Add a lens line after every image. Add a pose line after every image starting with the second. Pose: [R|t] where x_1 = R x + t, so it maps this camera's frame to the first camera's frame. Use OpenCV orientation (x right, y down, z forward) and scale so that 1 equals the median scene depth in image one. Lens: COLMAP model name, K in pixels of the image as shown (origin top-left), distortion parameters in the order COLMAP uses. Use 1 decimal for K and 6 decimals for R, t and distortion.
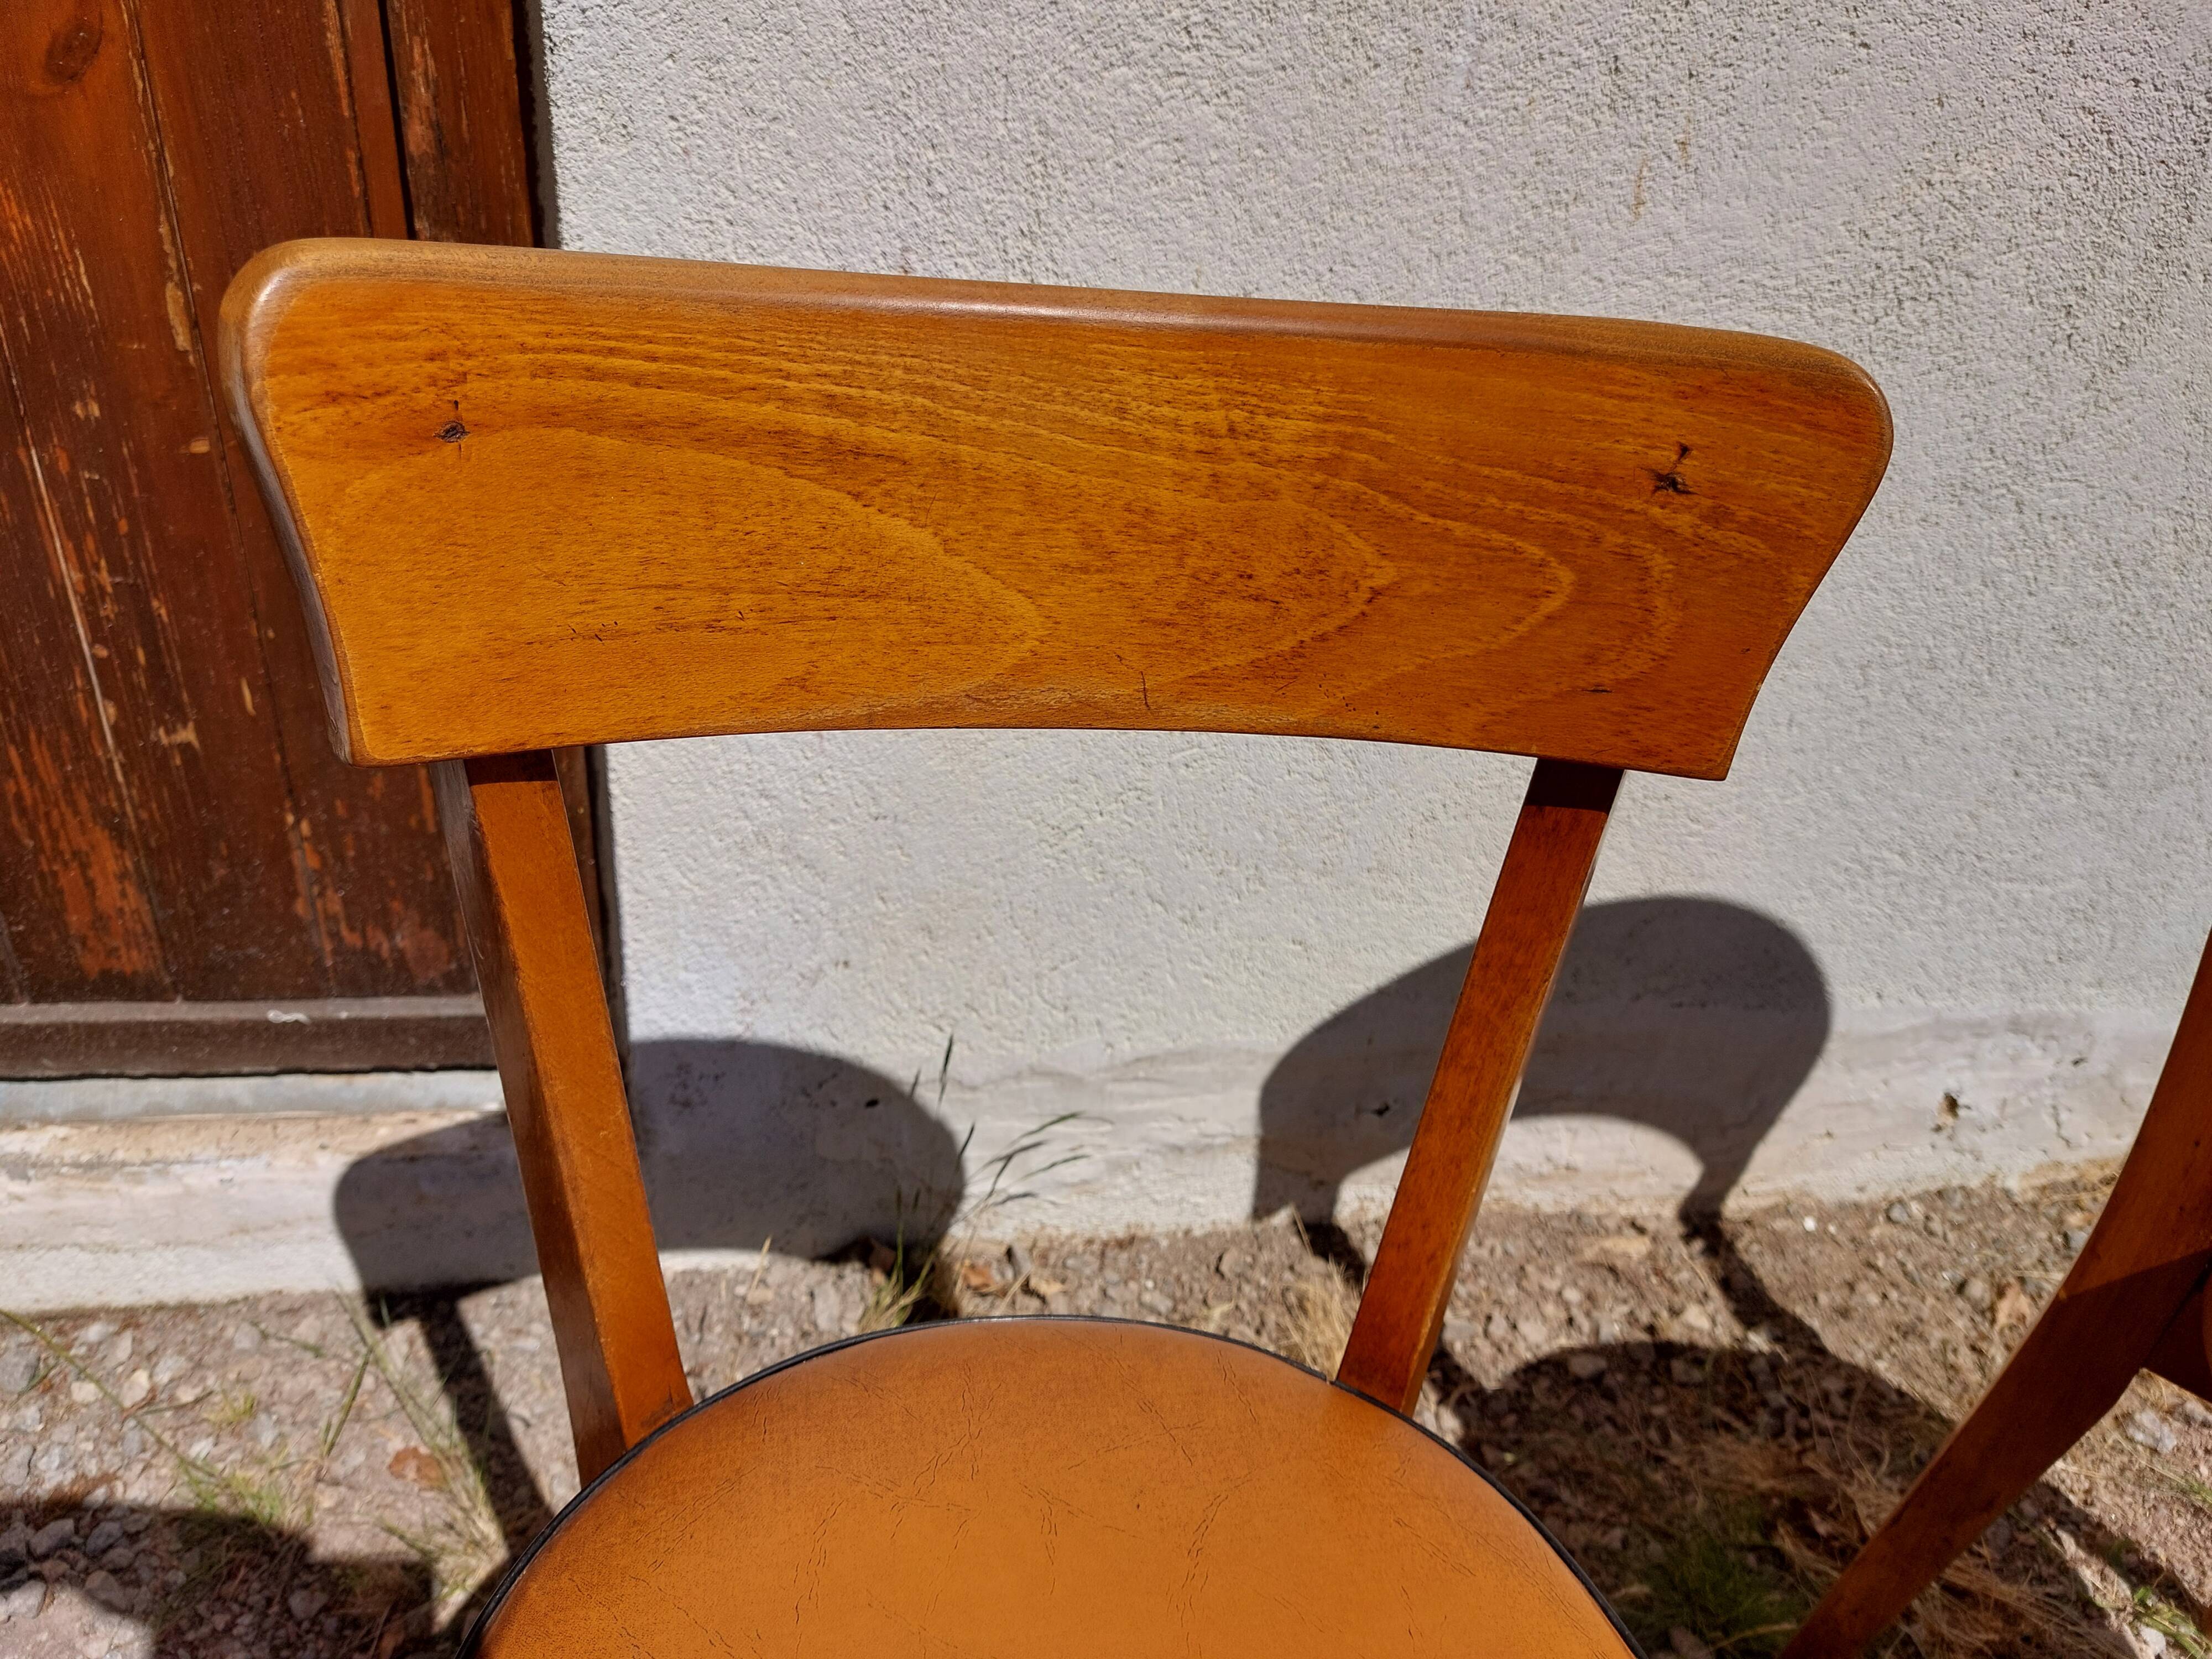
lens RADIAL K [[1616.9, 0, 1090.6], [0, 1616.9, 837.6], [0, 0, 1]] dist [0.036980, -0.037644]
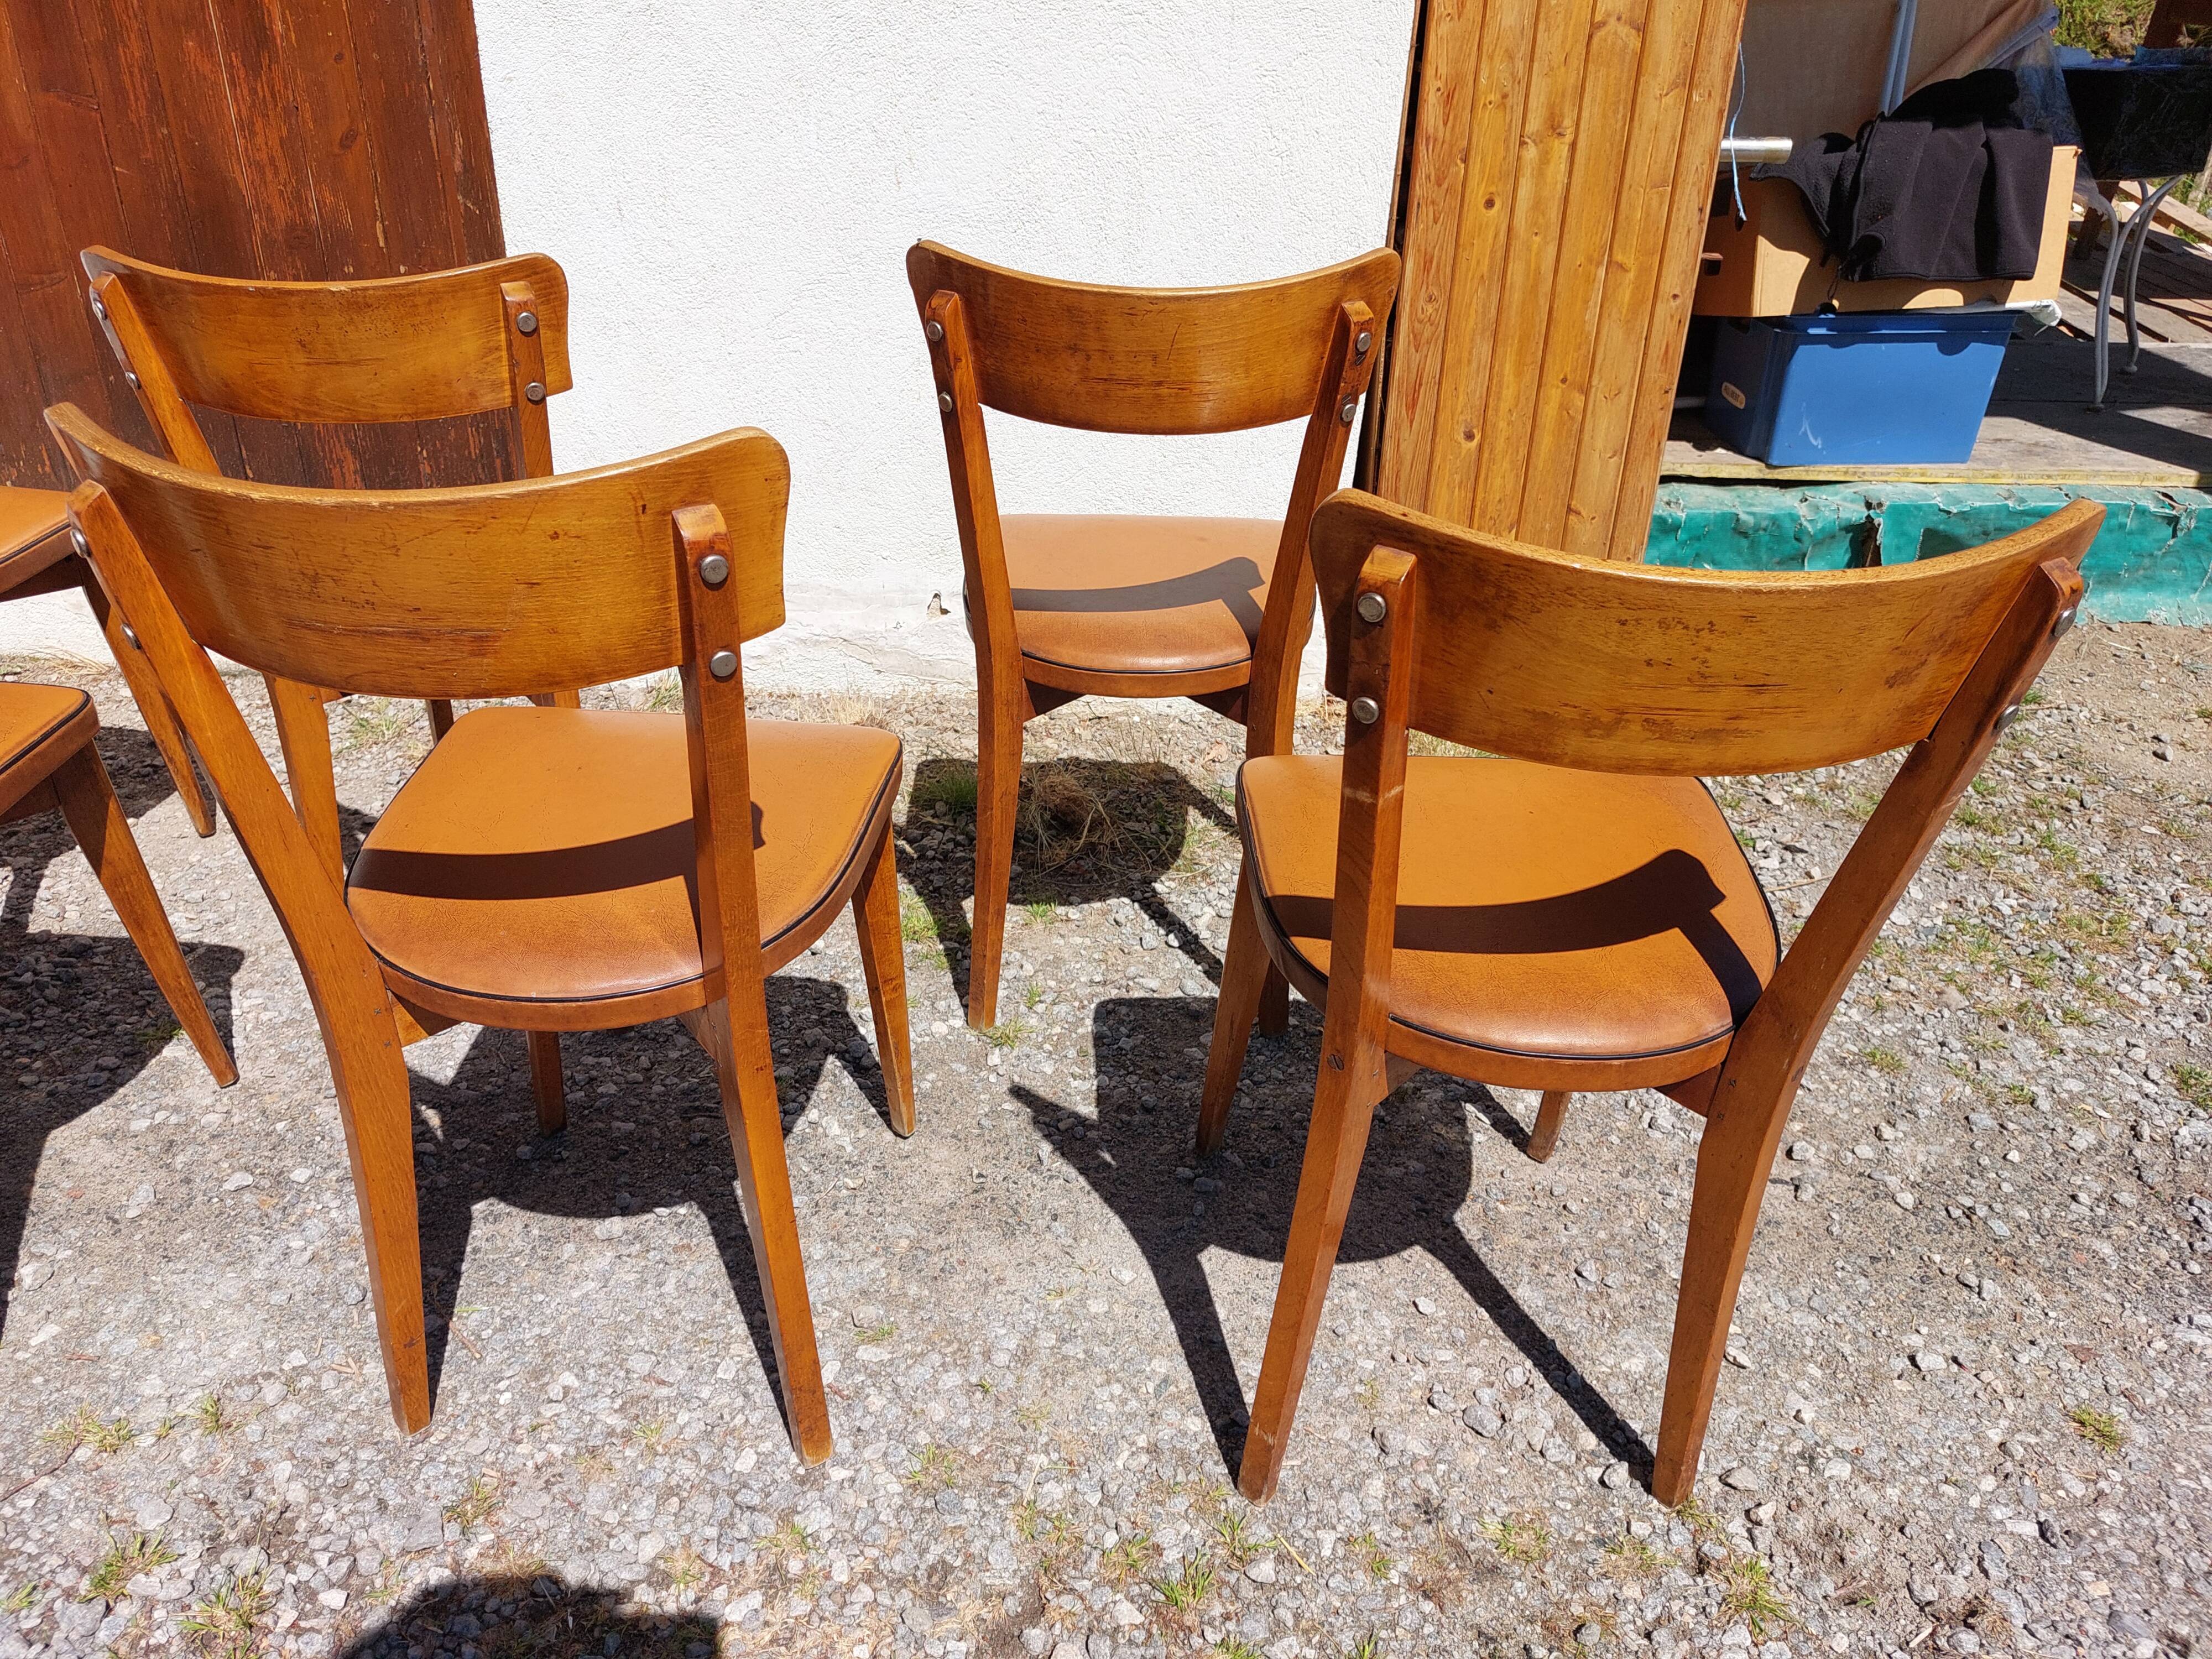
lens RADIAL K [[1616.9, 0, 1075.8], [0, 1616.9, 842.3], [0, 0, 1]] dist [0.036980, -0.037644]
pose [[0.978938, 0.052262, -0.197357, 0.973260], [-0.065025, 0.996153, -0.058750, 0.646092], [0.193527, 0.070345, 0.978570, -1.142730]]
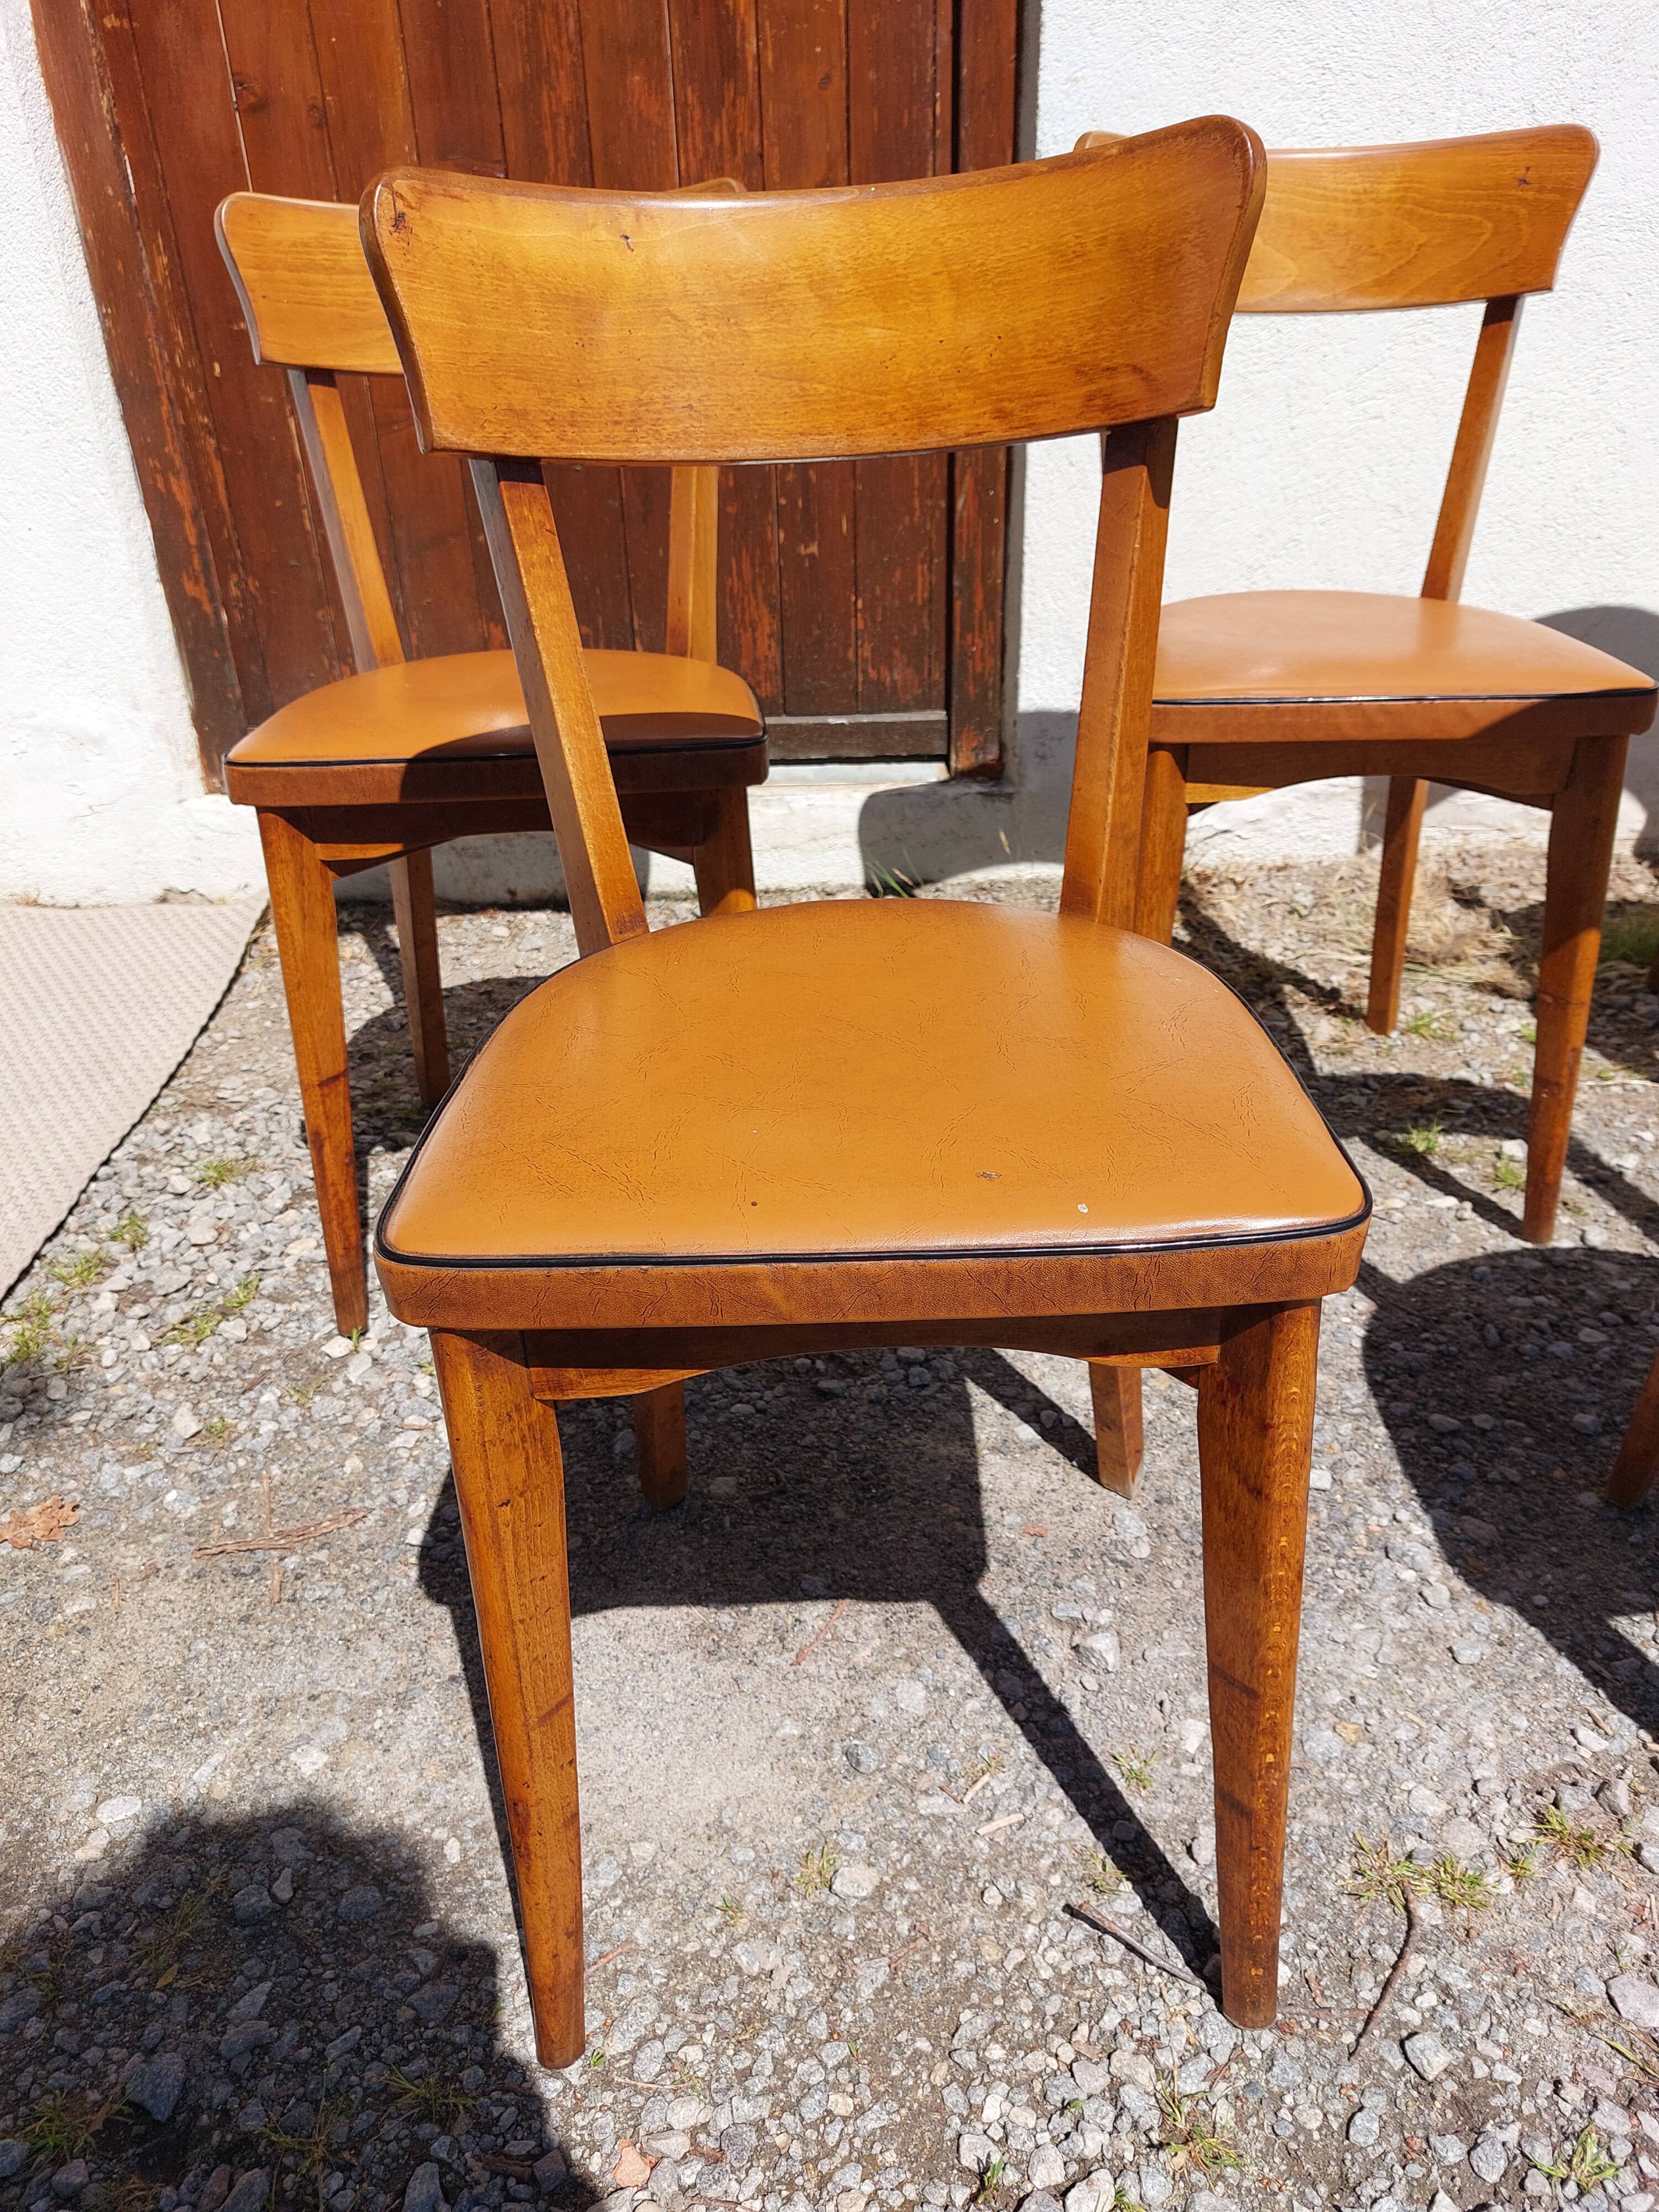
lens RADIAL K [[1616.9, 0, 831.5], [0, 1616.9, 1132.4], [0, 0, 1]] dist [0.036980, -0.037644]
pose [[0.982963, -0.028941, -0.181513, -0.173589], [0.020906, 0.998721, -0.046025, 0.723640], [0.182613, 0.041447, 0.982311, -0.920613]]
